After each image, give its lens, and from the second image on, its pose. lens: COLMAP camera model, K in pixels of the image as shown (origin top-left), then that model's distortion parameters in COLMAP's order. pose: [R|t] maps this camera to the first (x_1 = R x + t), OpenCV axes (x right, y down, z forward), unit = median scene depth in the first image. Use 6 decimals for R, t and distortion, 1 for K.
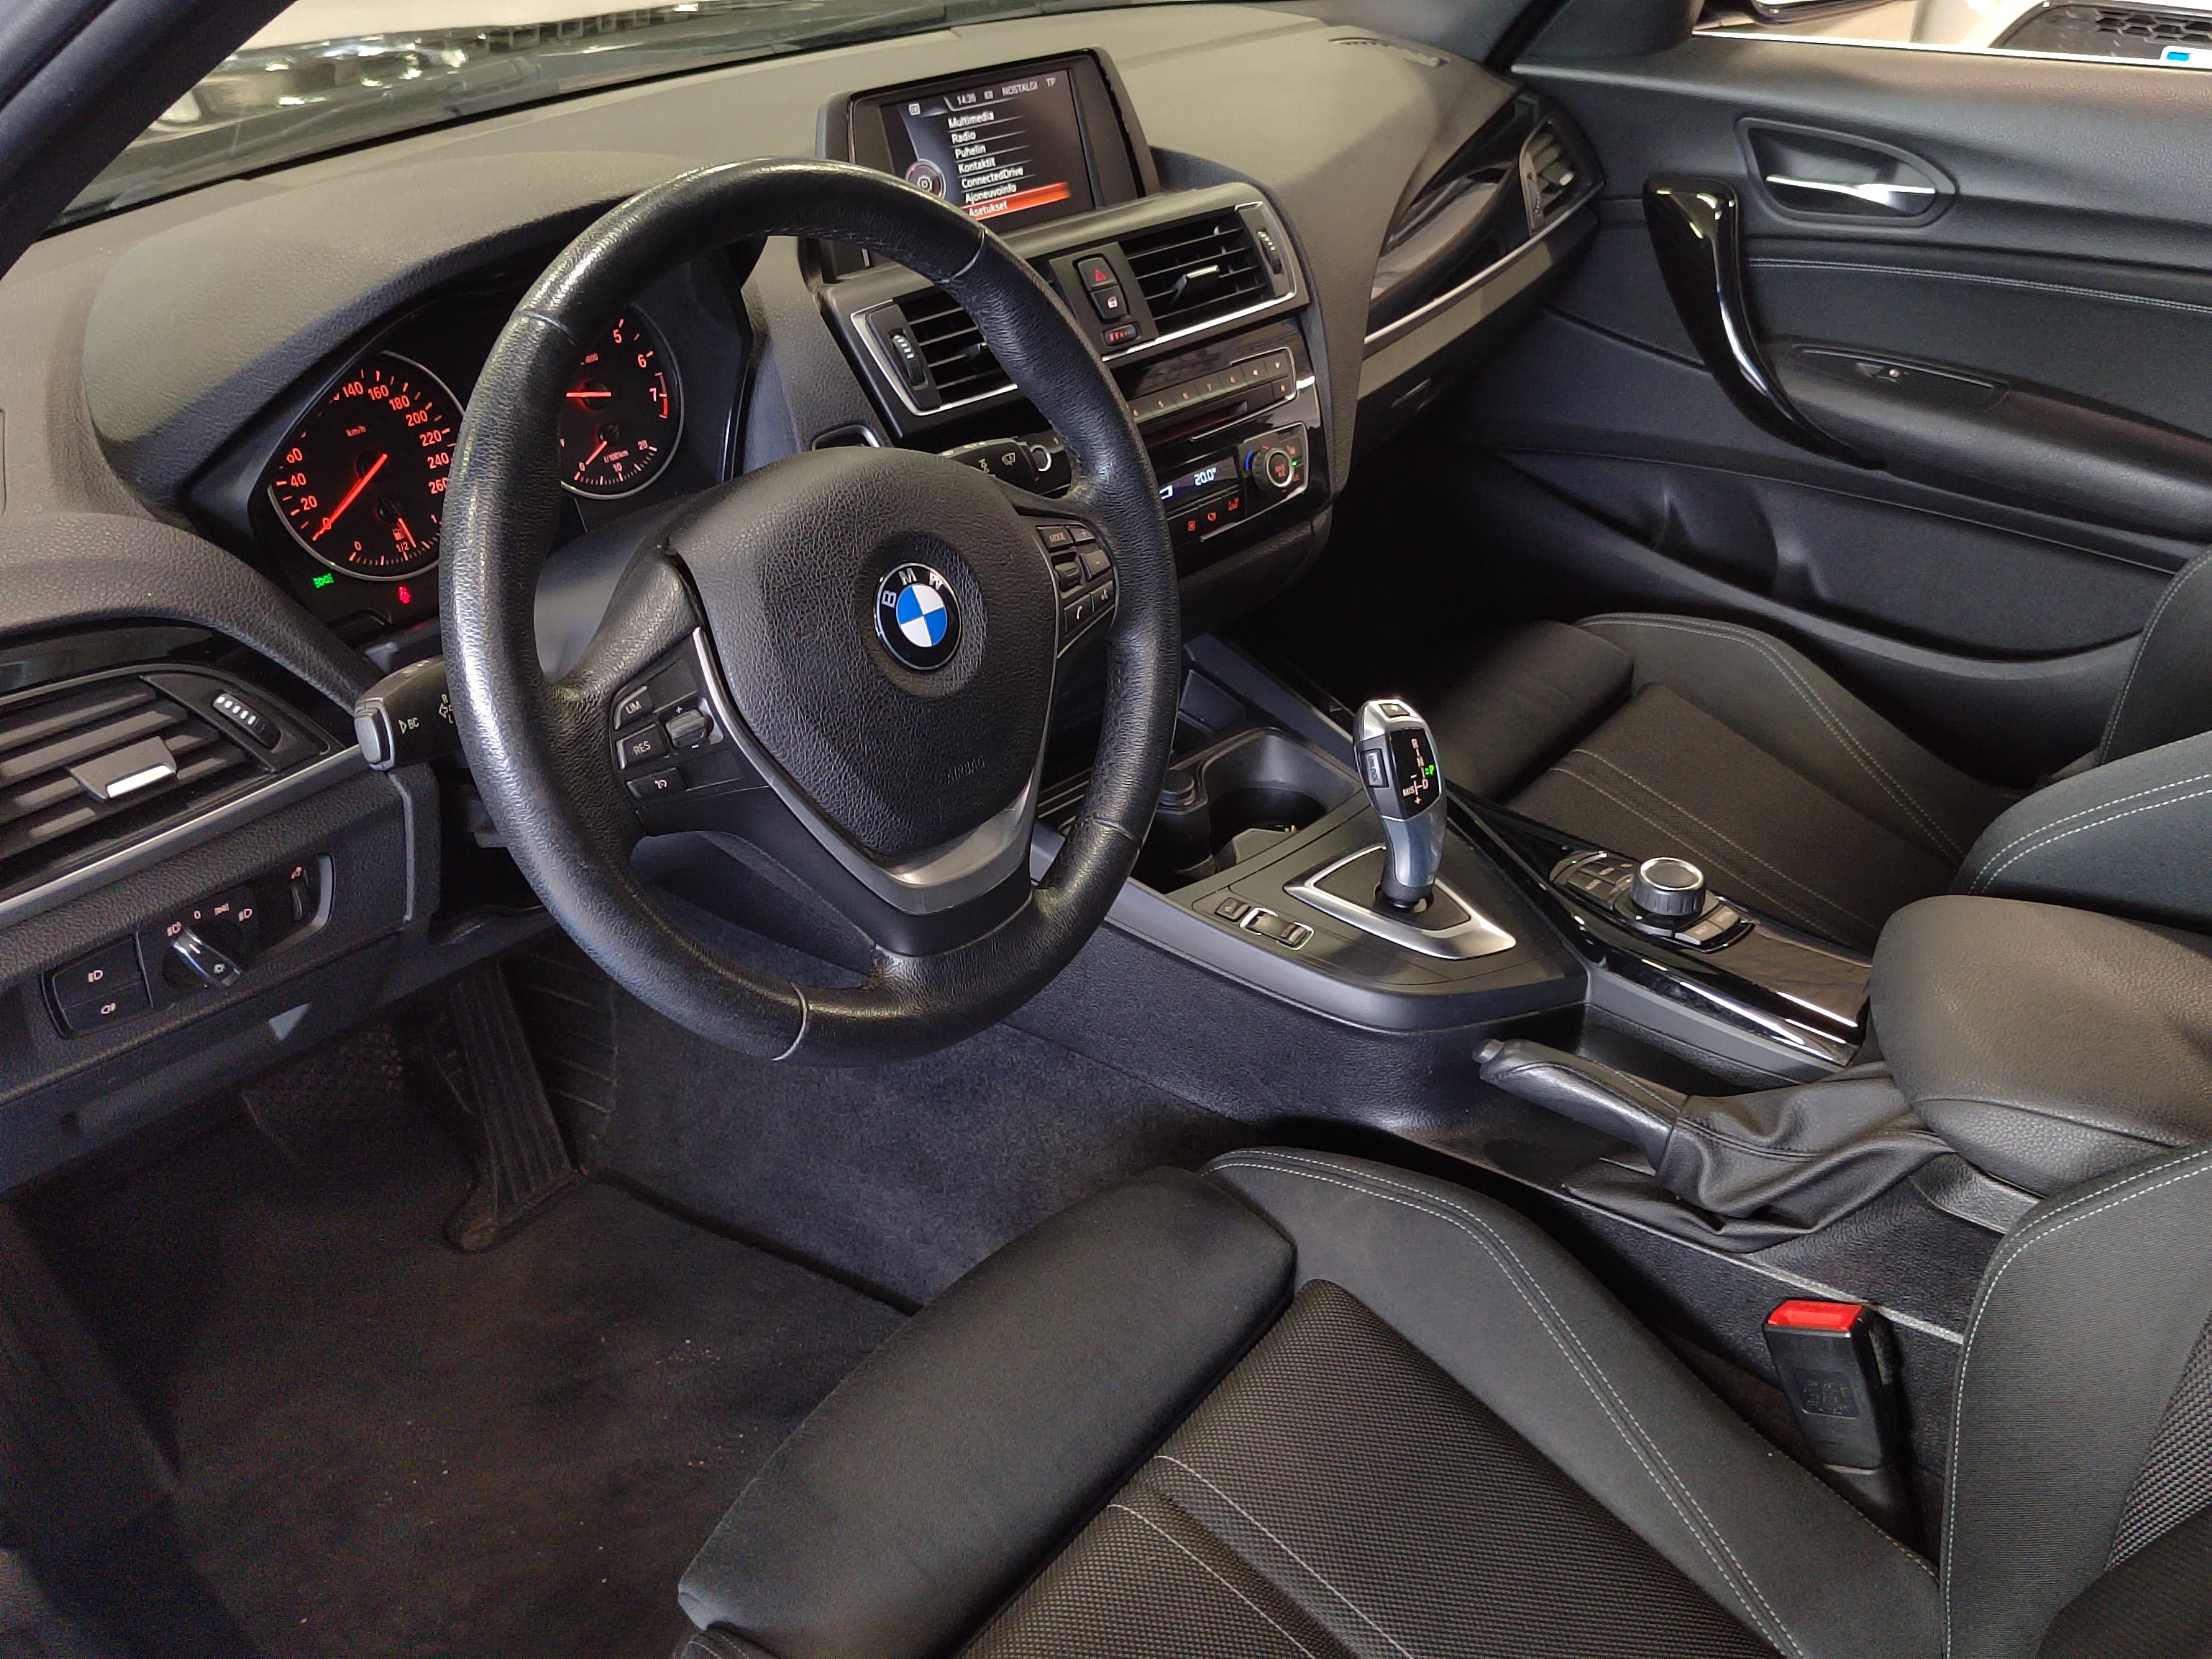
lens RADIAL K [[1993.4, 0, 1106.0], [0, 1993.4, 829.5], [0, 0, 1]] dist [0.060883, -0.012024]
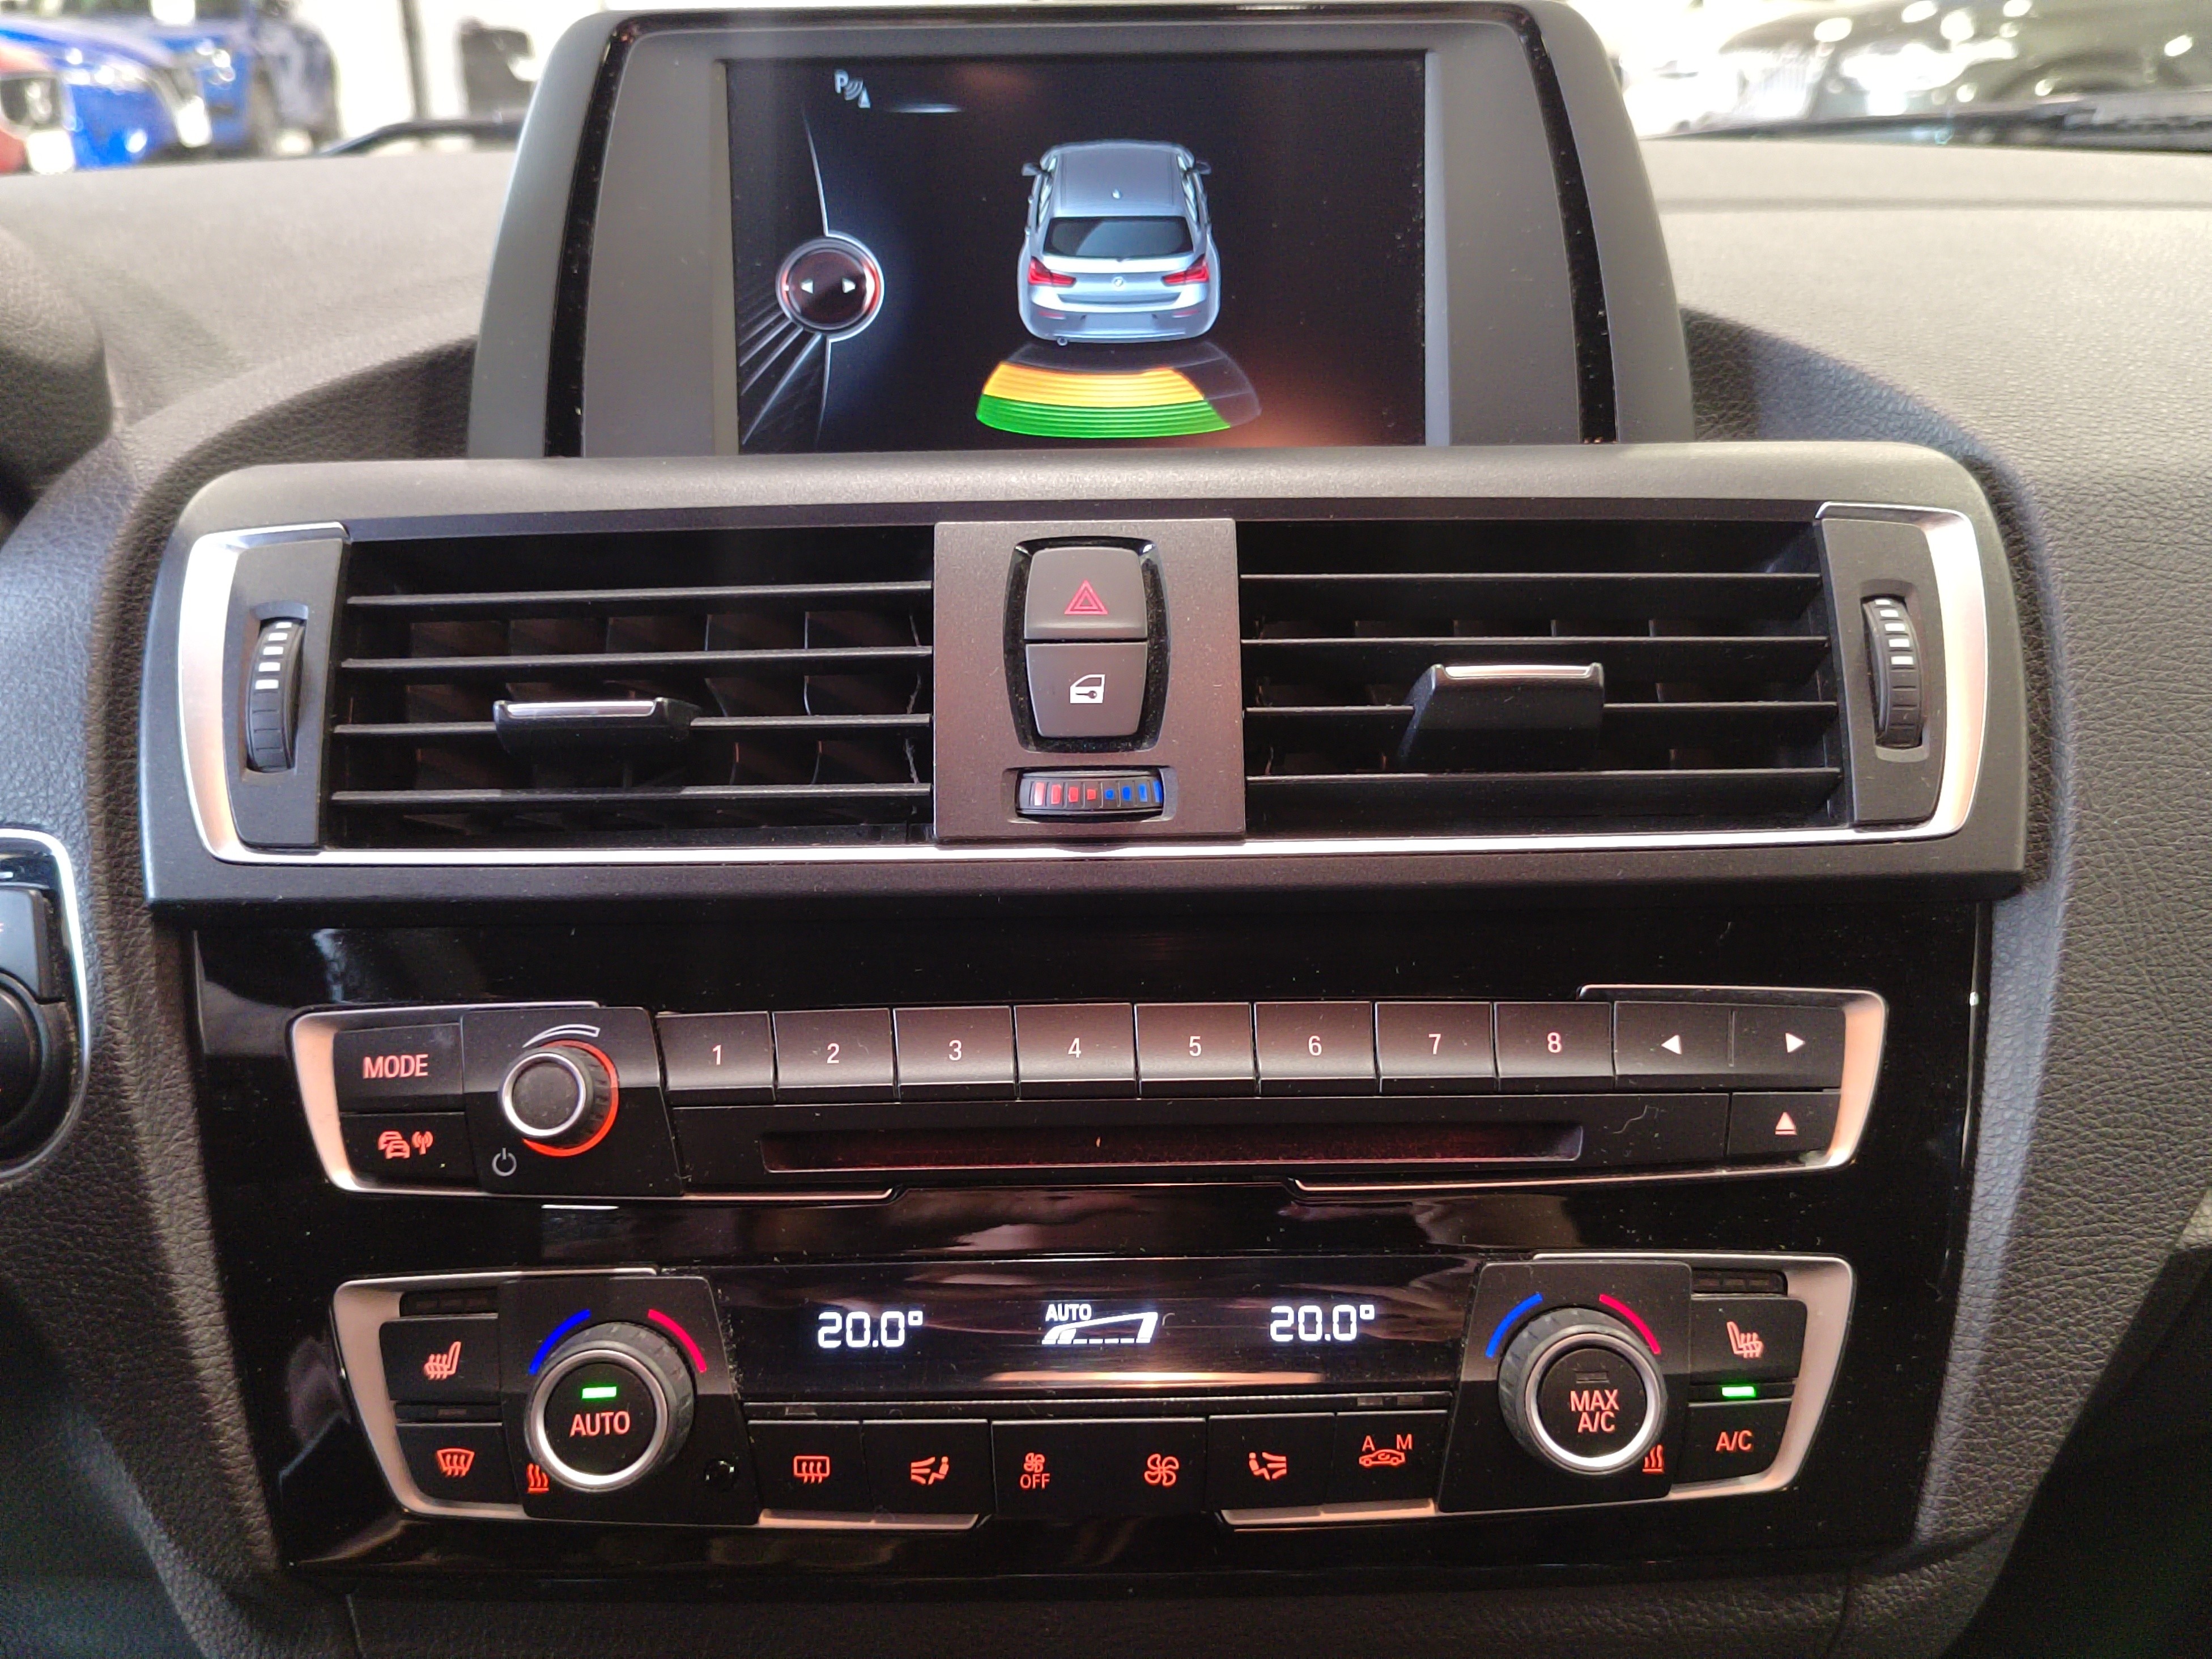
lens RADIAL K [[2027.3, 0, 1106.0], [0, 2027.3, 829.5], [0, 0, 1]] dist [-0.012400, -0.002718]
pose [[0.719552, 0.253080, -0.646681, 0.156378], [-0.354145, 0.934764, -0.028230, -0.175341], [0.597349, 0.249332, 0.762238, 0.574635]]
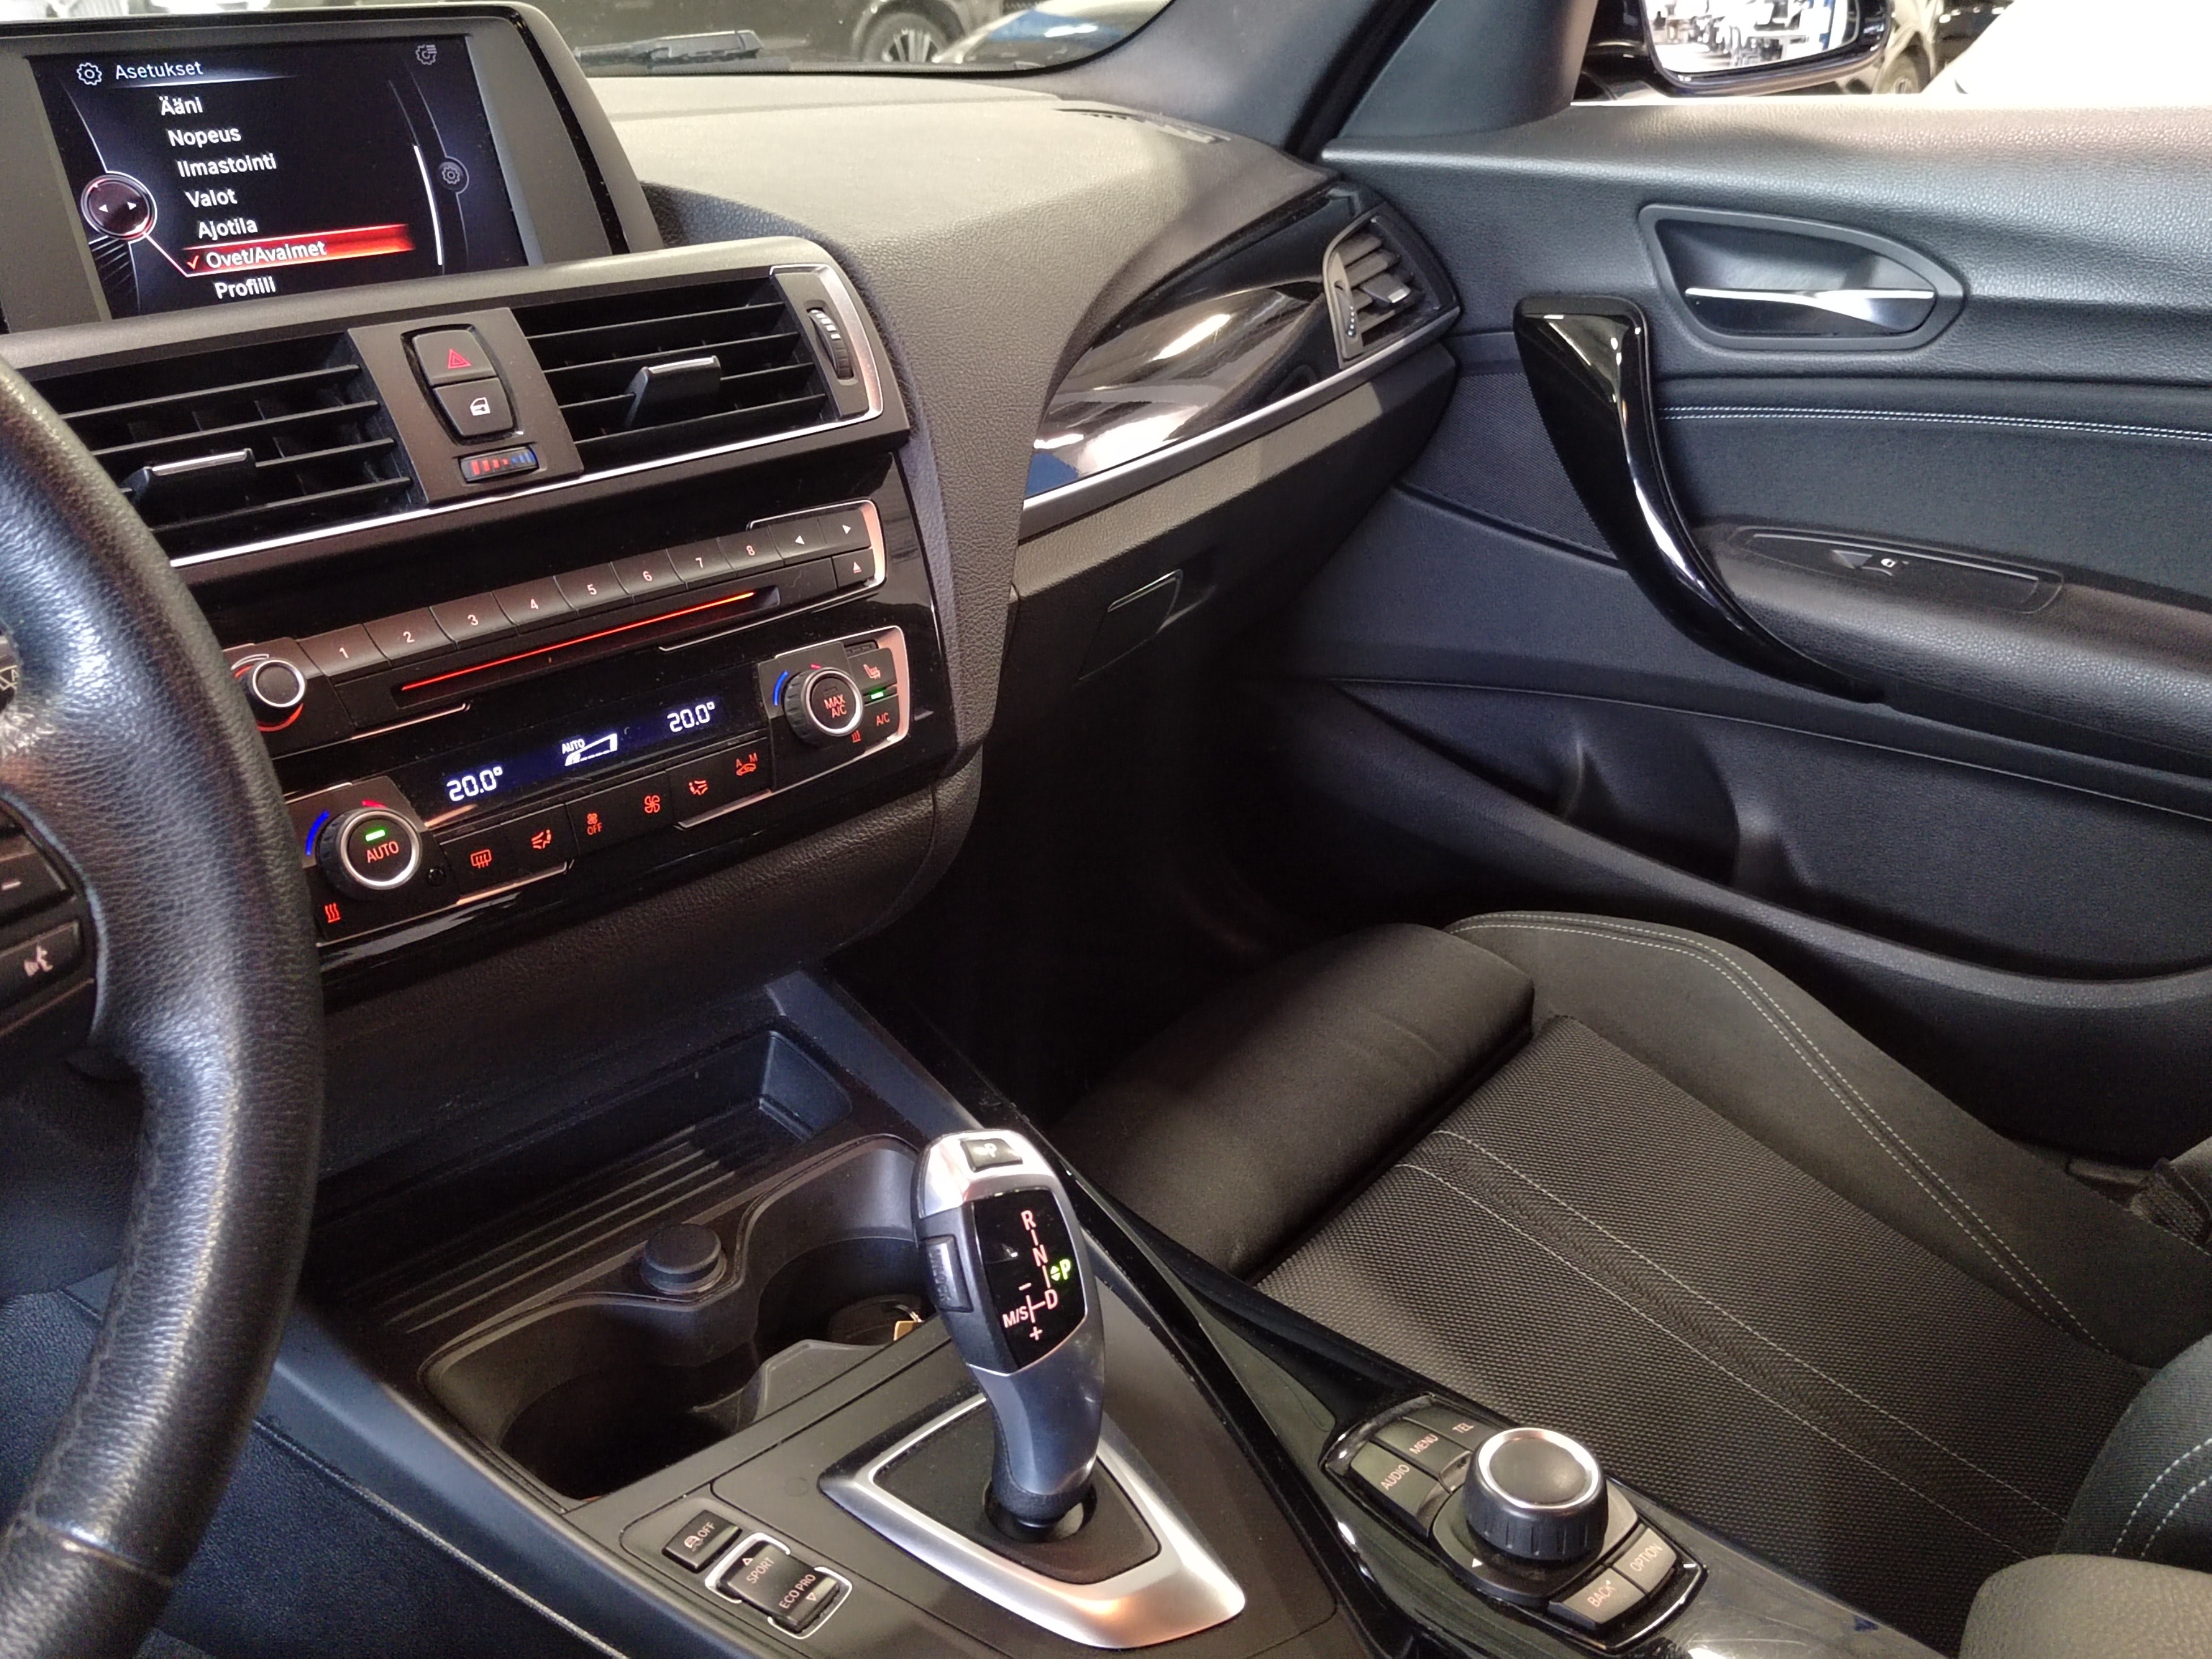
lens RADIAL K [[1993.4, 0, 1106.0], [0, 1993.4, 829.5], [0, 0, 1]] dist [0.060883, -0.012024]
pose [[0.999898, -0.014207, 0.001502, 0.128341], [0.014283, 0.991937, -0.125927, -0.056913], [0.000299, 0.125936, 0.992038, 0.348230]]
